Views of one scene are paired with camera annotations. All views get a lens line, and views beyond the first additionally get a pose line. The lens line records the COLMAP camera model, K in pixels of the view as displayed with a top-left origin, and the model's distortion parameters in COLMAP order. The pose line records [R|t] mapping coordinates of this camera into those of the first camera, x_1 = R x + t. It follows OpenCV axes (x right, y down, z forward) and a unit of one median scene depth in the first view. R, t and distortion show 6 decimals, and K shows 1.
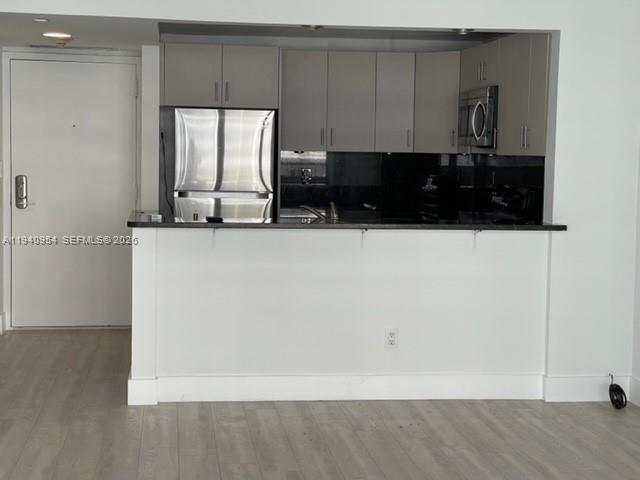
lens RADIAL K [[1206.0, 0, 320.0], [0, 1206.0, 240.0], [0, 0, 1]] dist [0.012027, 0.312140]
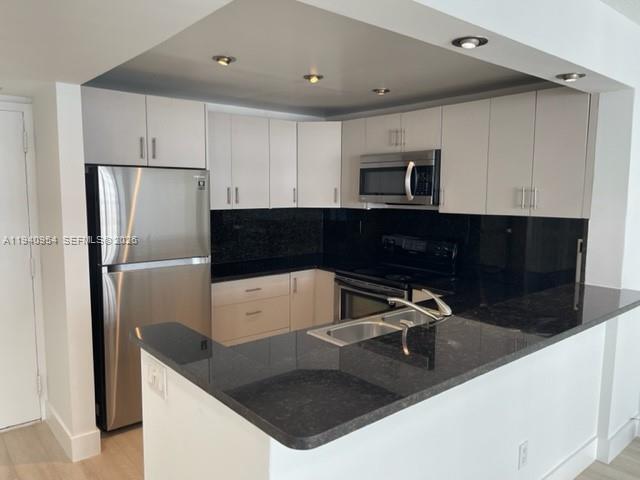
lens RADIAL K [[485.6, 0, 320.0], [0, 485.6, 240.0], [0, 0, 1]] dist [0.001983, -0.001265]
pose [[0.838572, -0.067699, 0.540567, -0.172747], [0.050043, 0.997626, 0.047309, -0.066295], [-0.542487, -0.012621, 0.839969, 0.630408]]
